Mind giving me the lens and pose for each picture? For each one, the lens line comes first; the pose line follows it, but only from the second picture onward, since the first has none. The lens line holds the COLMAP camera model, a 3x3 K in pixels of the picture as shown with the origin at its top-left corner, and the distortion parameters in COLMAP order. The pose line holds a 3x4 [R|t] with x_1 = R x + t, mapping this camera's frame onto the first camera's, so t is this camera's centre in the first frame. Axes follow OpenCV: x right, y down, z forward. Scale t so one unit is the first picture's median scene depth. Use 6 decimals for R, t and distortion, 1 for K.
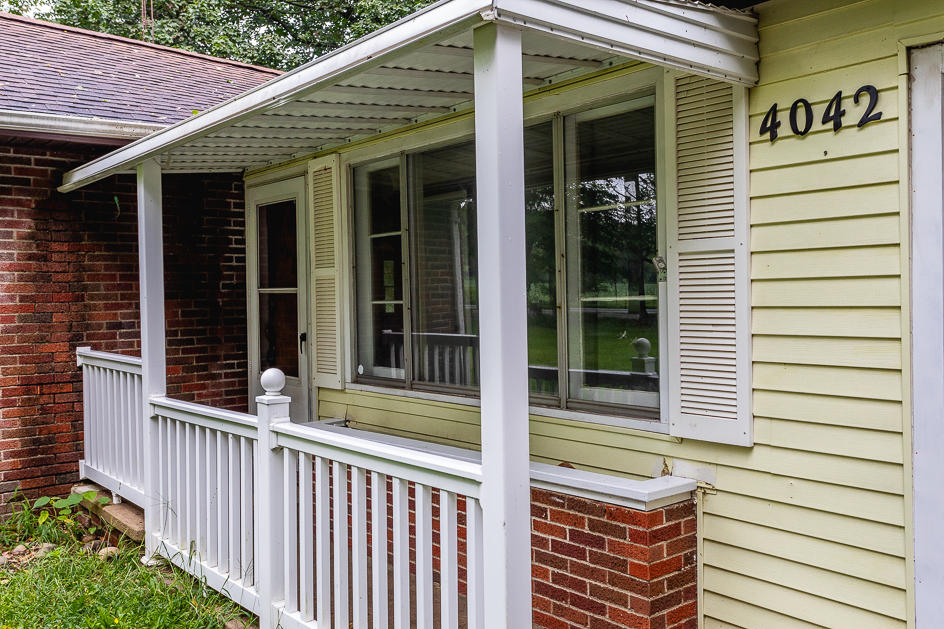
lens RADIAL K [[847.8, 0, 472.0], [0, 847.8, 314.5], [0, 0, 1]] dist [-0.000469, -0.000301]
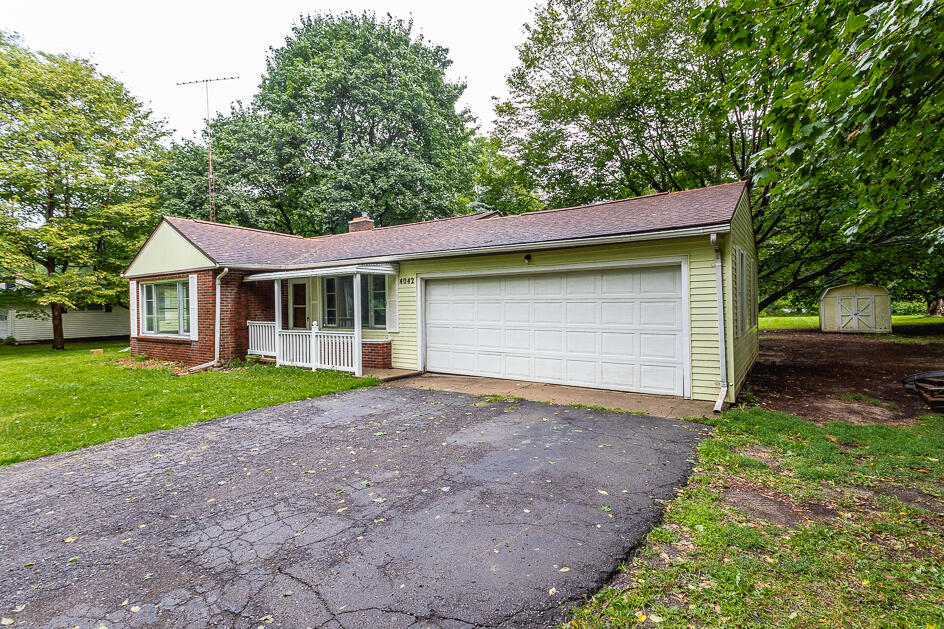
lens RADIAL K [[470.2, 0, 472.5], [0, 470.2, 297.4], [0, 0, 1]] dist [0.001197, 0.000312]
pose [[0.964601, 0.004468, 0.263675, -0.042193], [0.005604, 0.999283, -0.037433, 0.021714], [-0.263653, 0.037586, 0.963885, -1.692035]]
